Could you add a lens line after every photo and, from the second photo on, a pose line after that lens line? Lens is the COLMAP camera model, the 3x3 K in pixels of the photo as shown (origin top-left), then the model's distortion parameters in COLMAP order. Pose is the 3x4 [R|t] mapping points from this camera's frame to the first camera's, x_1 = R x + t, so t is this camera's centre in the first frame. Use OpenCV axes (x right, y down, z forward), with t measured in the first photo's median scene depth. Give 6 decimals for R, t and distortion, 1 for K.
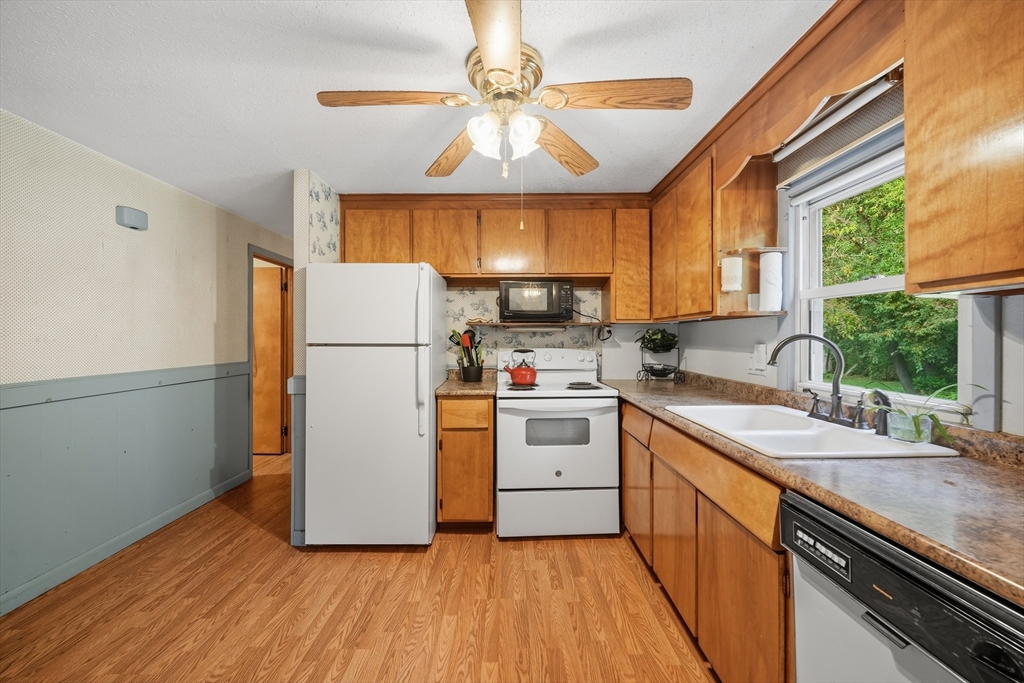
lens RADIAL K [[419.0, 0, 512.4], [0, 419.0, 338.4], [0, 0, 1]] dist [-0.007614, -0.002212]
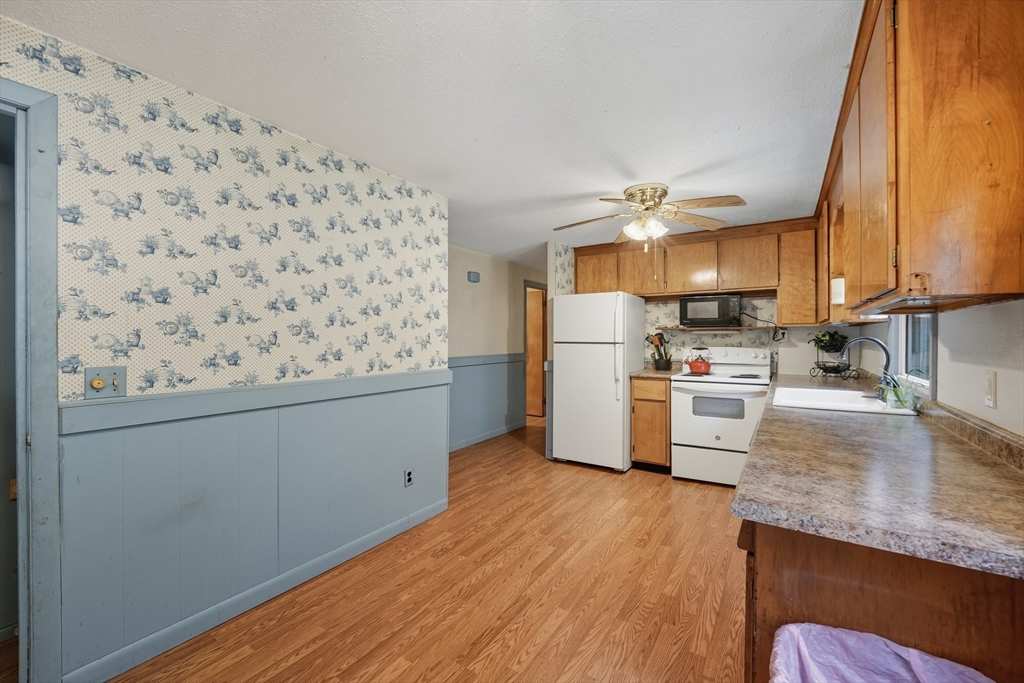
lens RADIAL K [[419.0, 0, 508.9], [0, 419.0, 336.3], [0, 0, 1]] dist [-0.007614, -0.002212]
pose [[0.829732, -0.001324, -0.558161, 0.299093], [-0.001967, 0.999984, -0.005295, -0.001032], [0.558159, 0.005491, 0.829716, -0.506360]]
